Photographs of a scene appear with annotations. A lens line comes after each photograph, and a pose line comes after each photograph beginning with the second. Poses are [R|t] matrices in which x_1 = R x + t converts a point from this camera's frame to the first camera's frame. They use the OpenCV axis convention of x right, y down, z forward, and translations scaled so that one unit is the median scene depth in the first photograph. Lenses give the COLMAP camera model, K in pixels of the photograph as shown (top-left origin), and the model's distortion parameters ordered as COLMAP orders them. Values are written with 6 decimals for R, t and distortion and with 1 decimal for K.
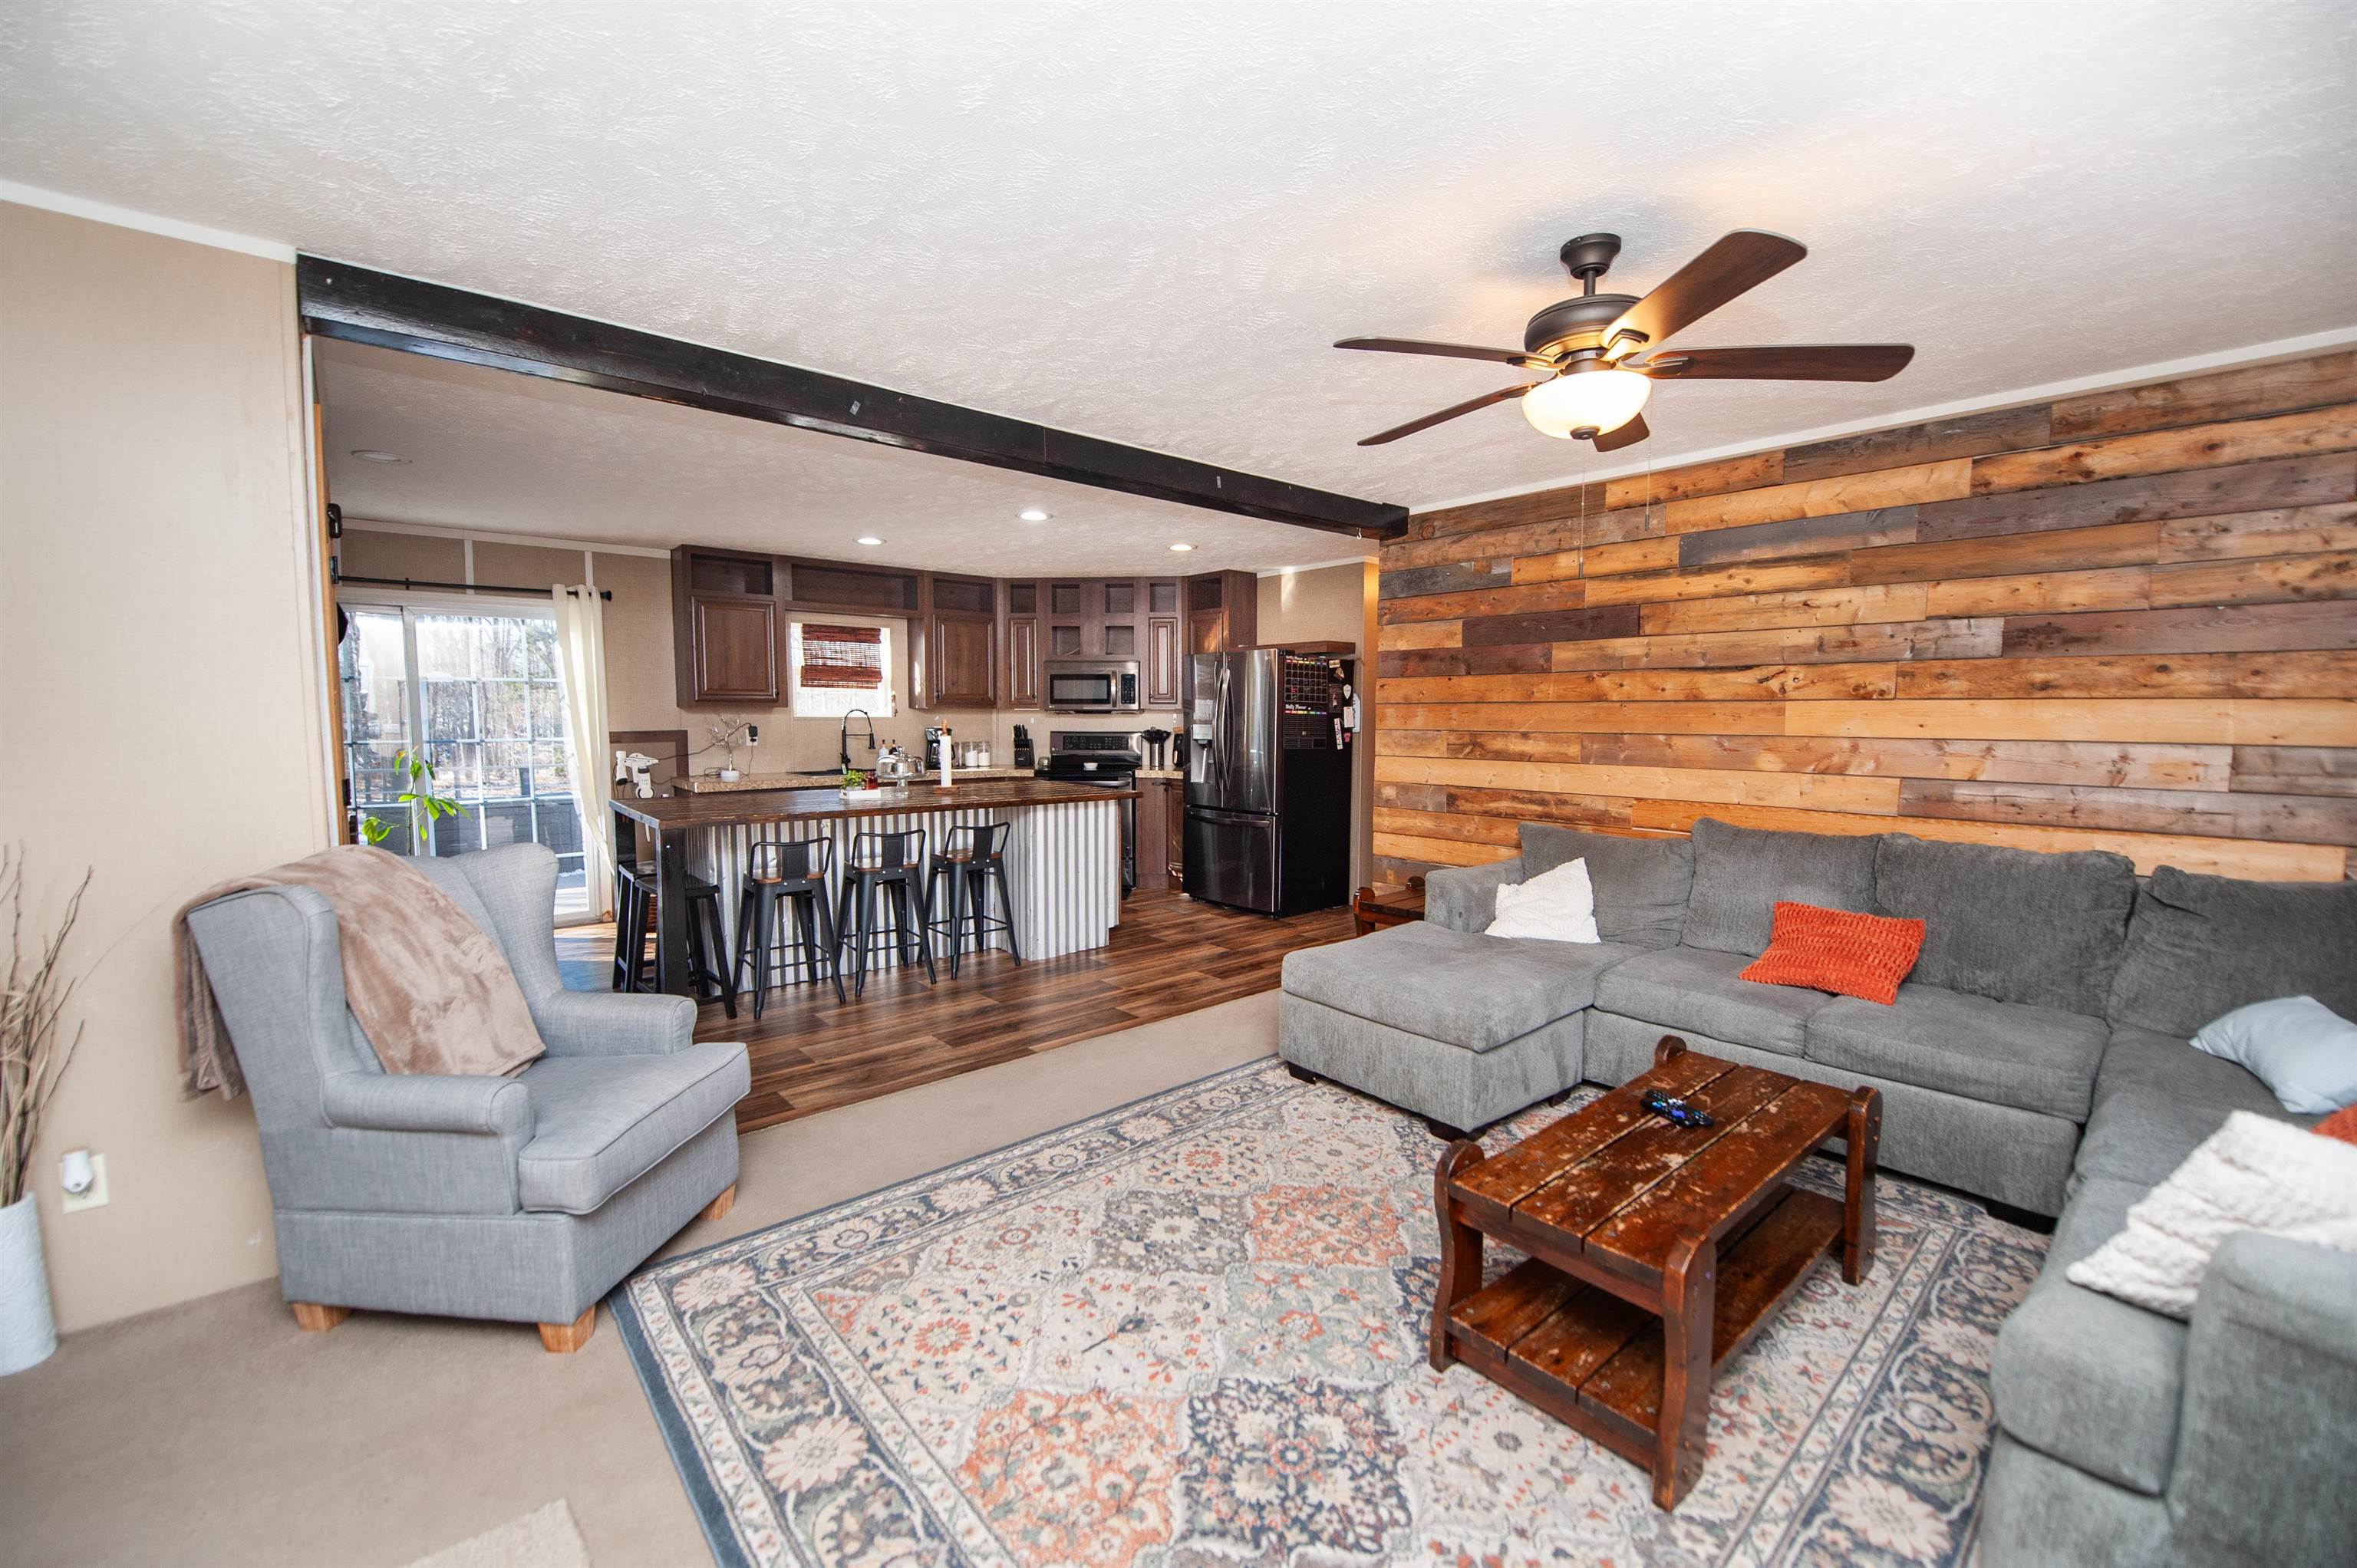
lens RADIAL K [[957.0, 0, 1178.5], [0, 957.0, 784.0], [0, 0, 1]] dist [-0.016741, -0.002953]
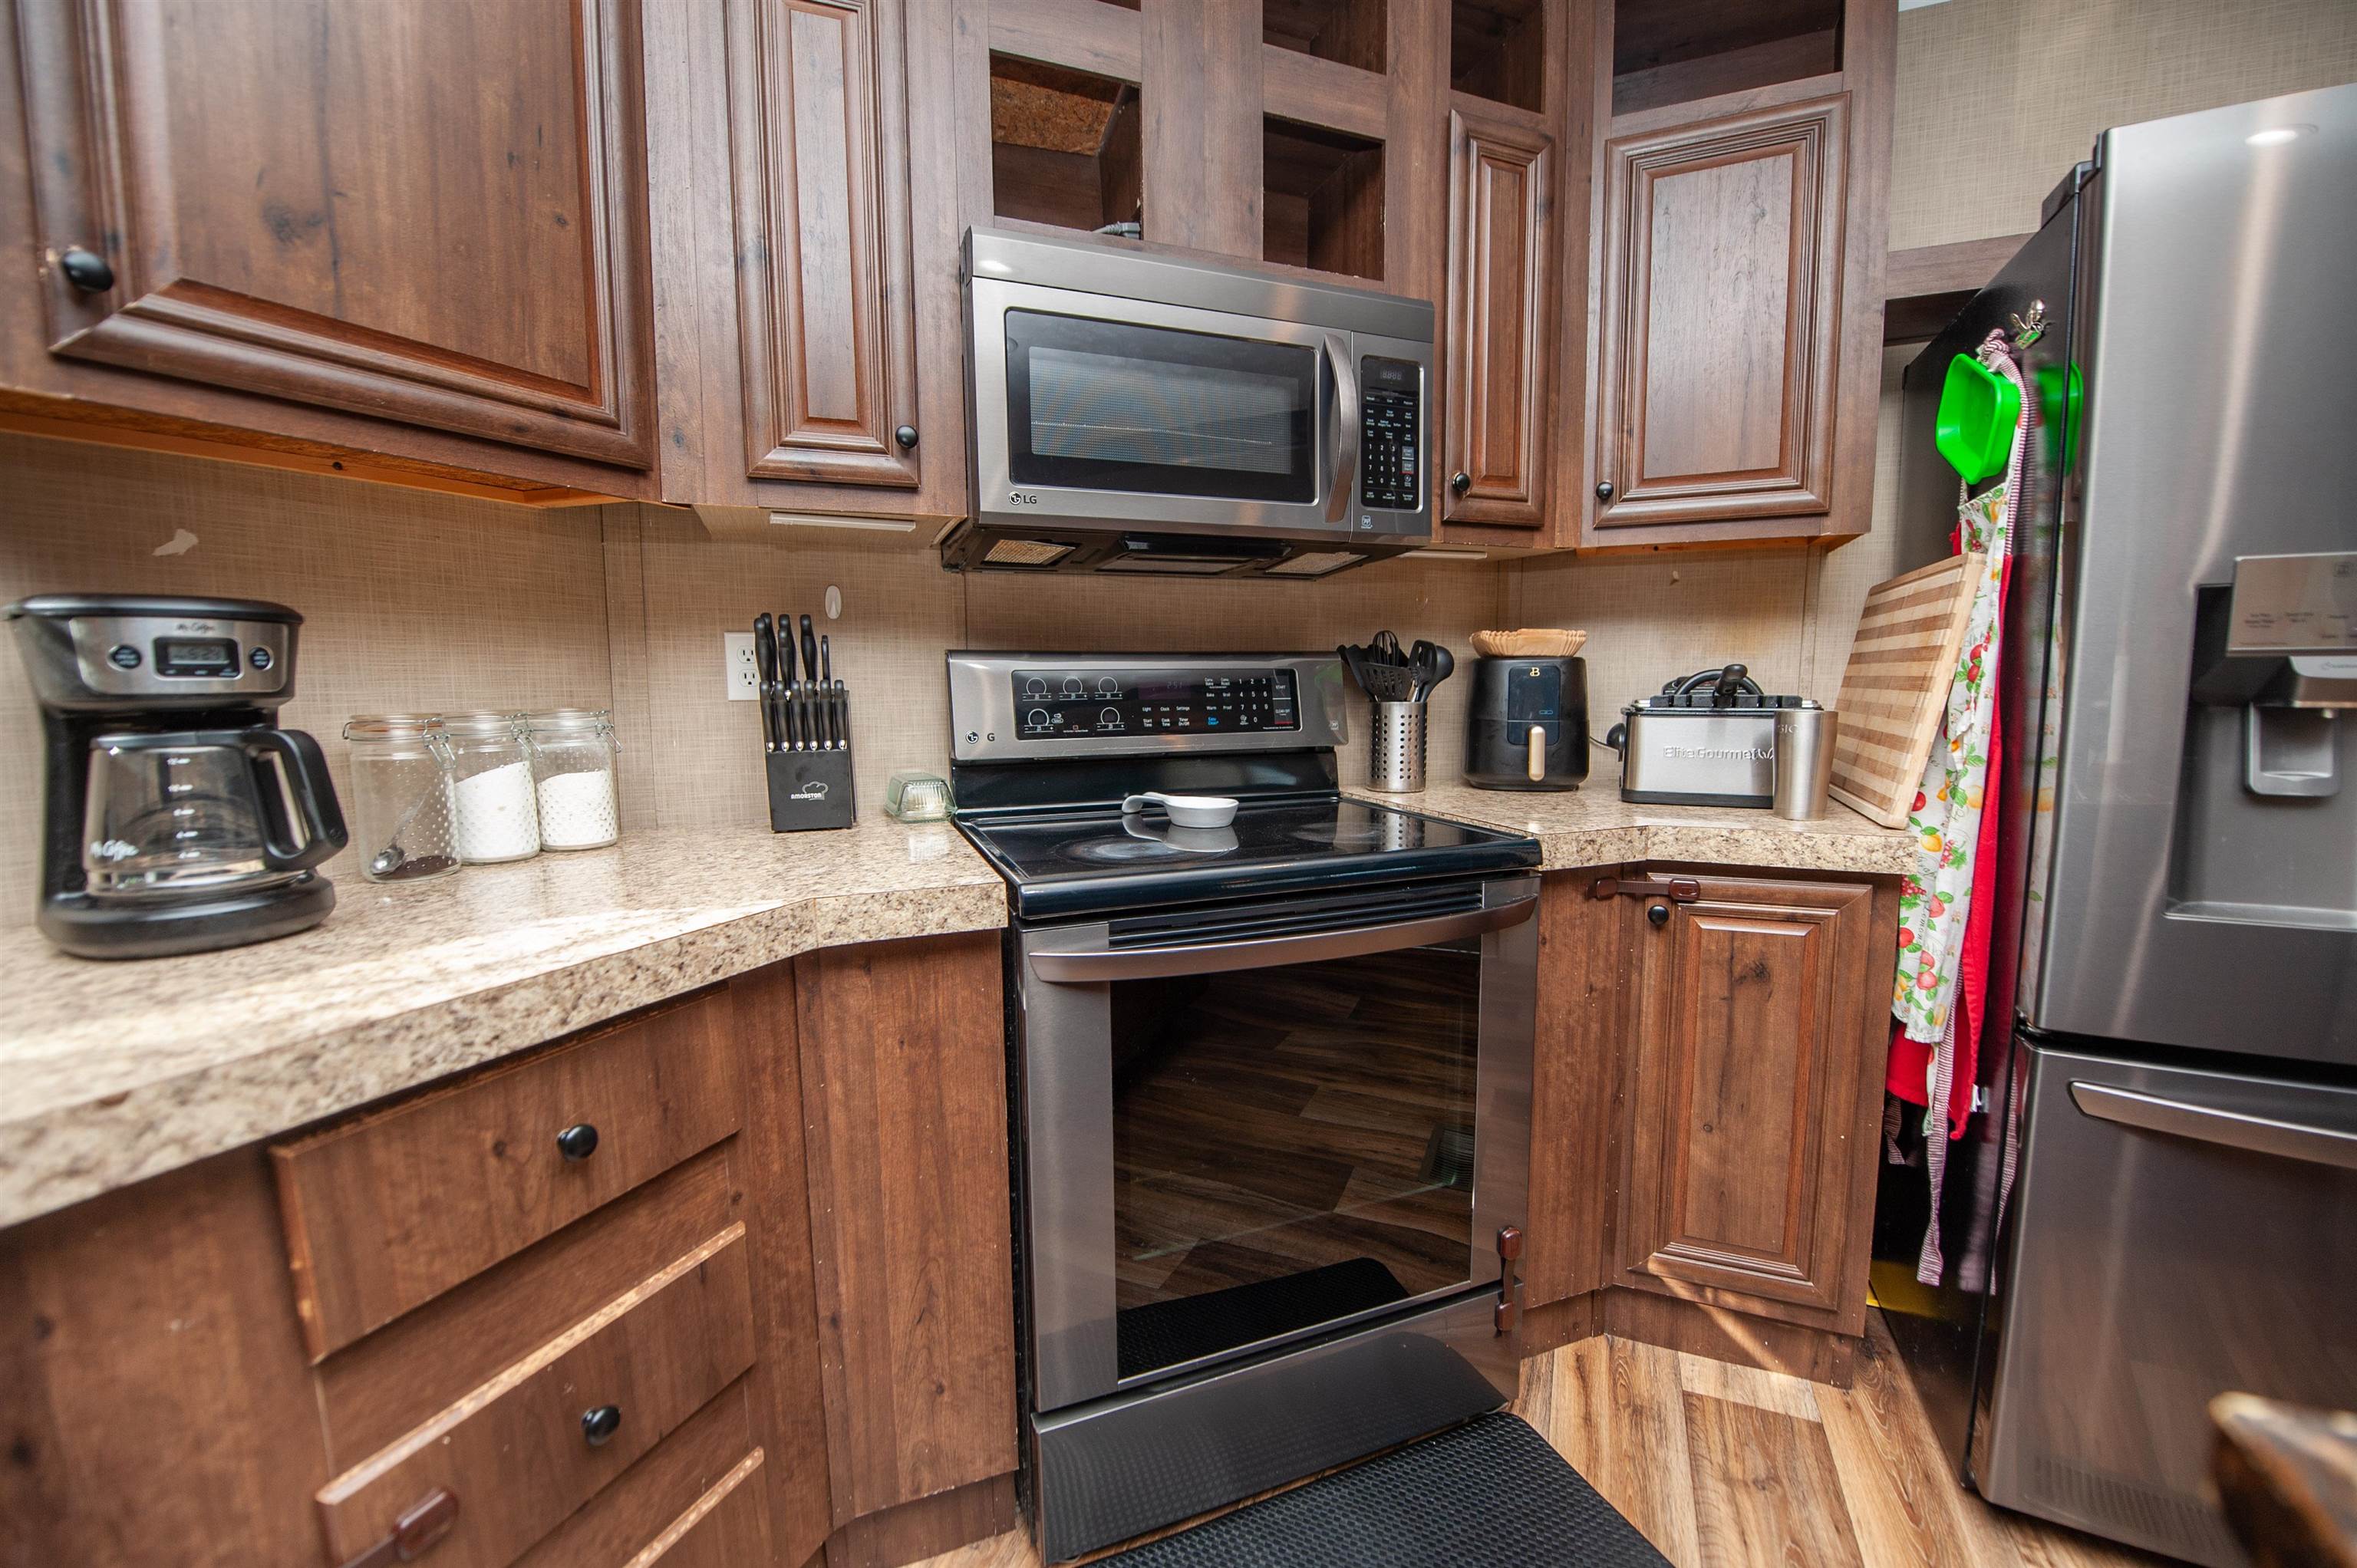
lens RADIAL K [[957.0, 0, 1178.5], [0, 957.0, 784.0], [0, 0, 1]] dist [-0.016741, -0.002953]
pose [[0.894119, -0.059810, 0.443817, -0.277079], [0.042079, 0.997877, 0.049704, -0.052765], [-0.445847, -0.025766, 0.894738, 1.220504]]
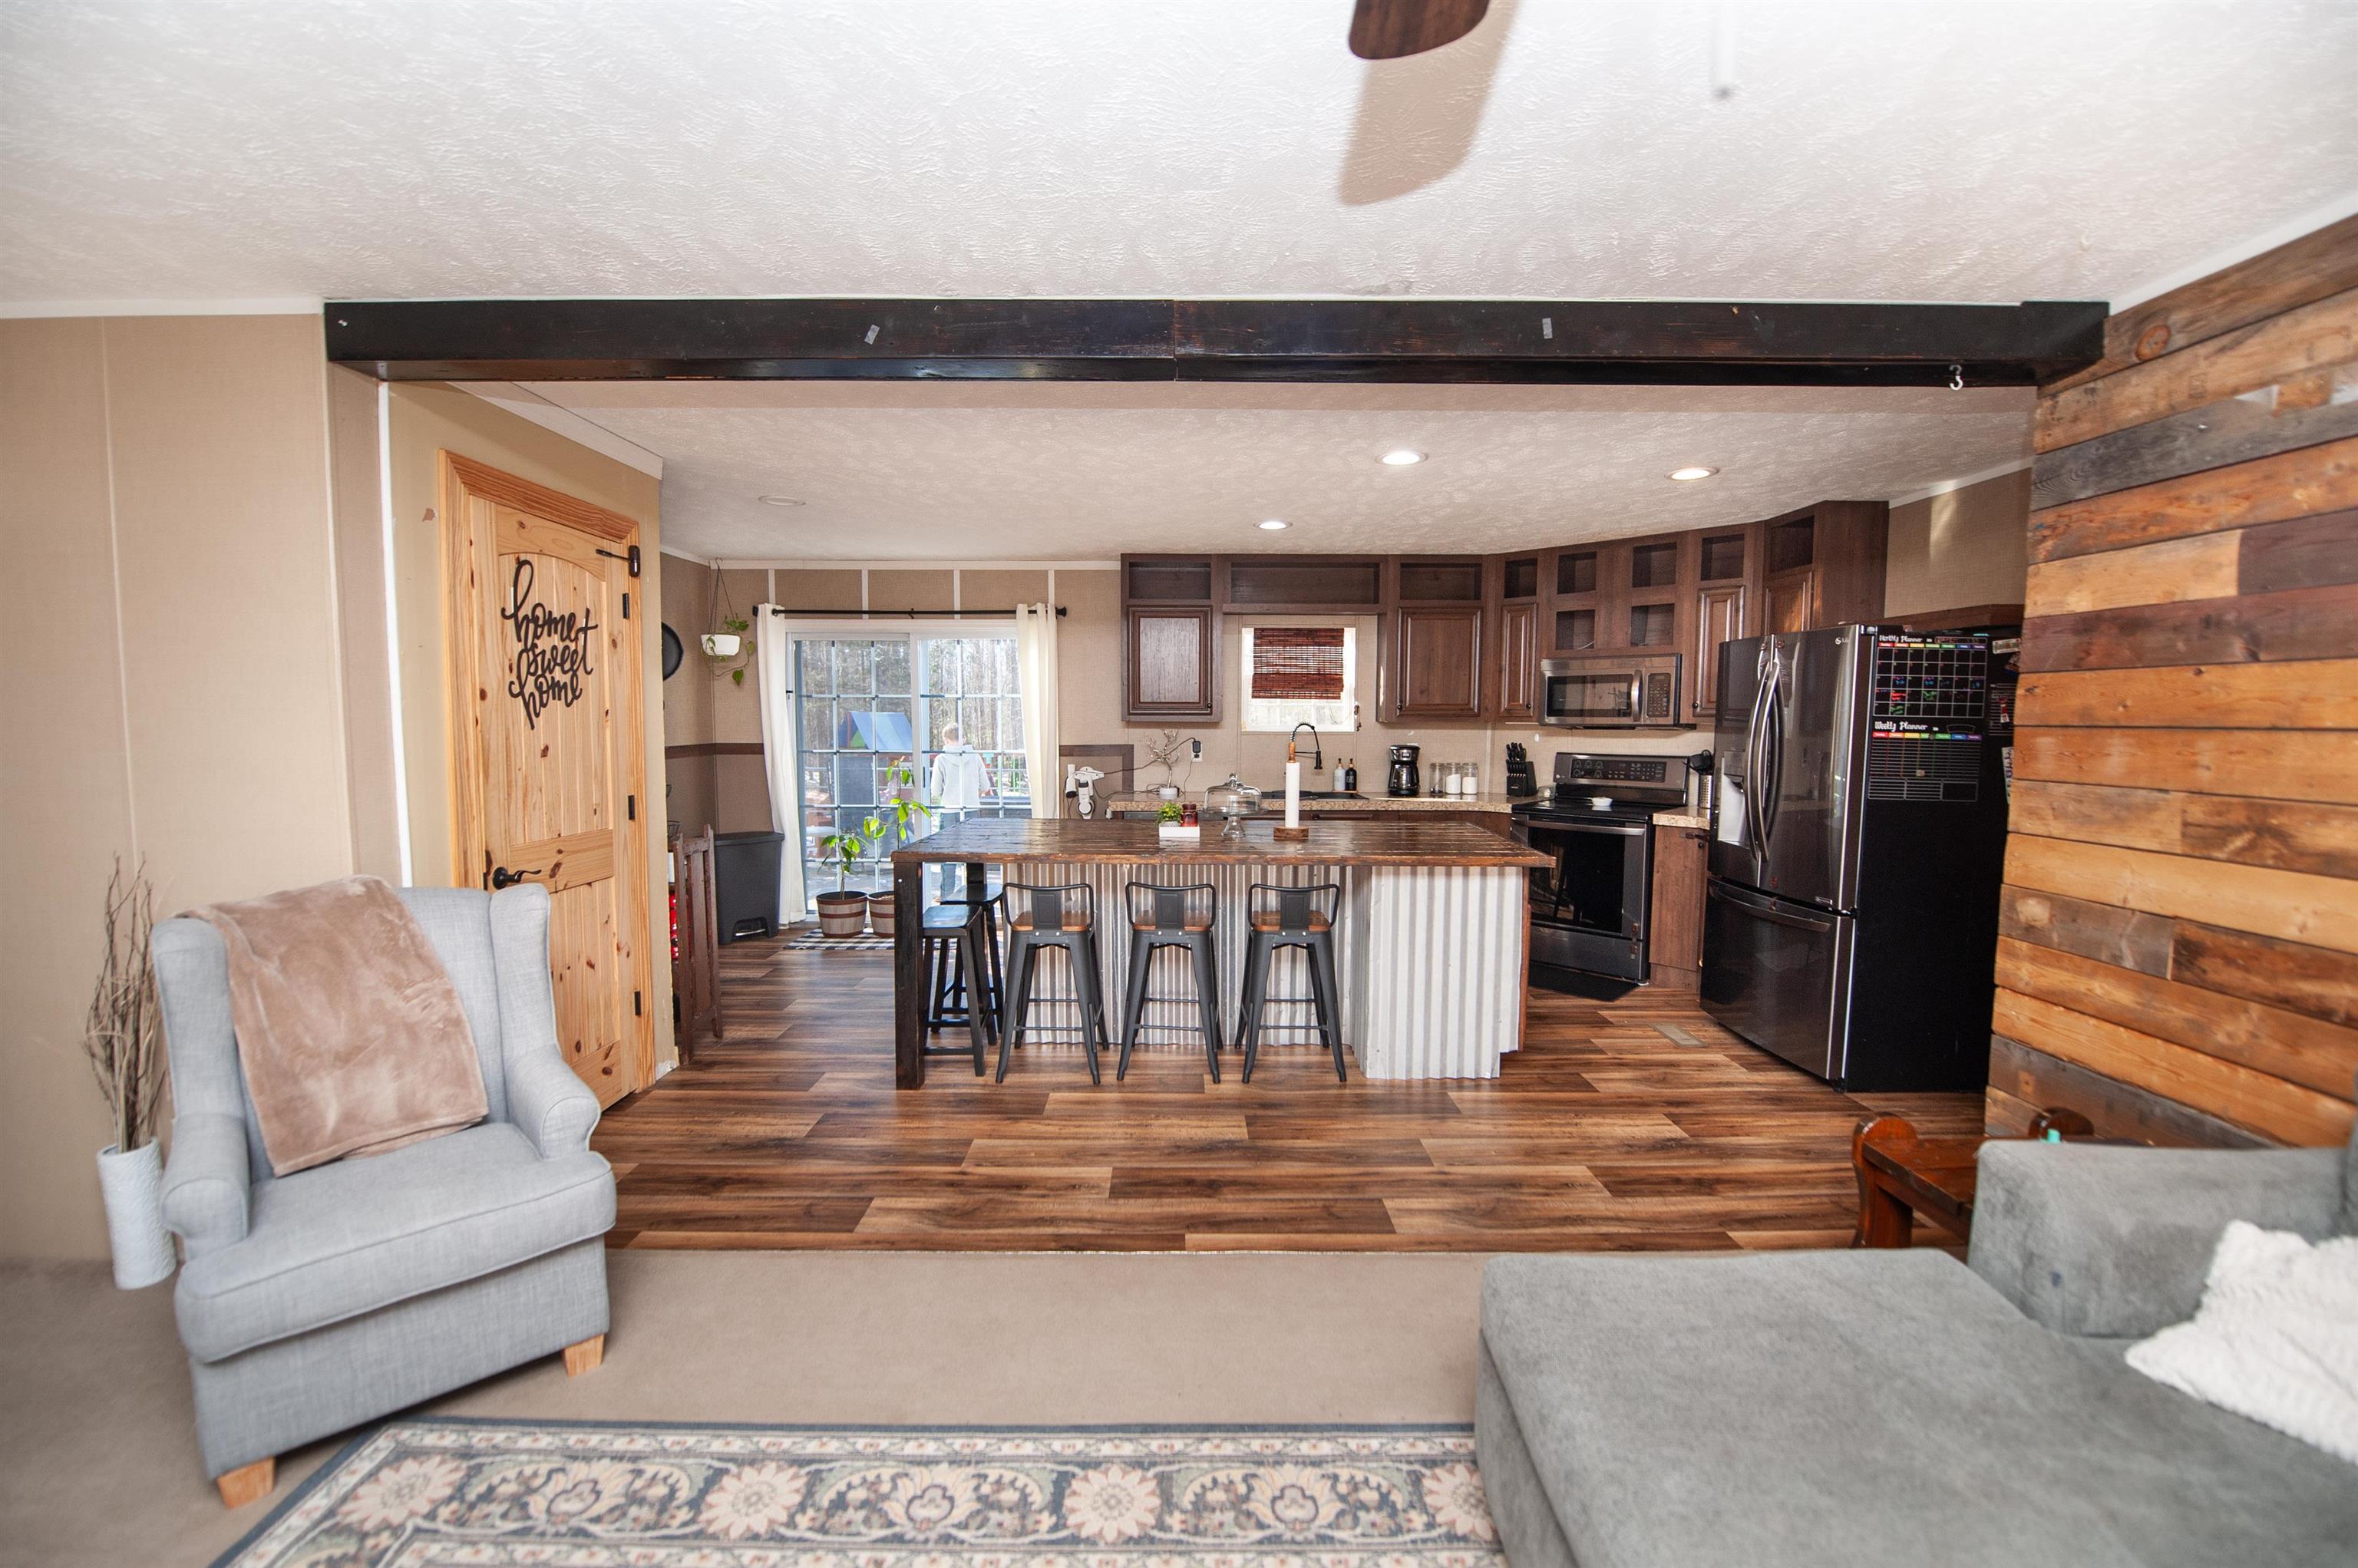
lens RADIAL K [[957.5, 0, 1179.0], [0, 957.5, 784.0], [0, 0, 1]] dist [-0.016741, -0.002953]
pose [[0.752773, 0.046787, -0.656616, 0.208396], [-0.048790, 0.998693, 0.015226, -0.042041], [0.656470, 0.020575, 0.754071, 0.369391]]
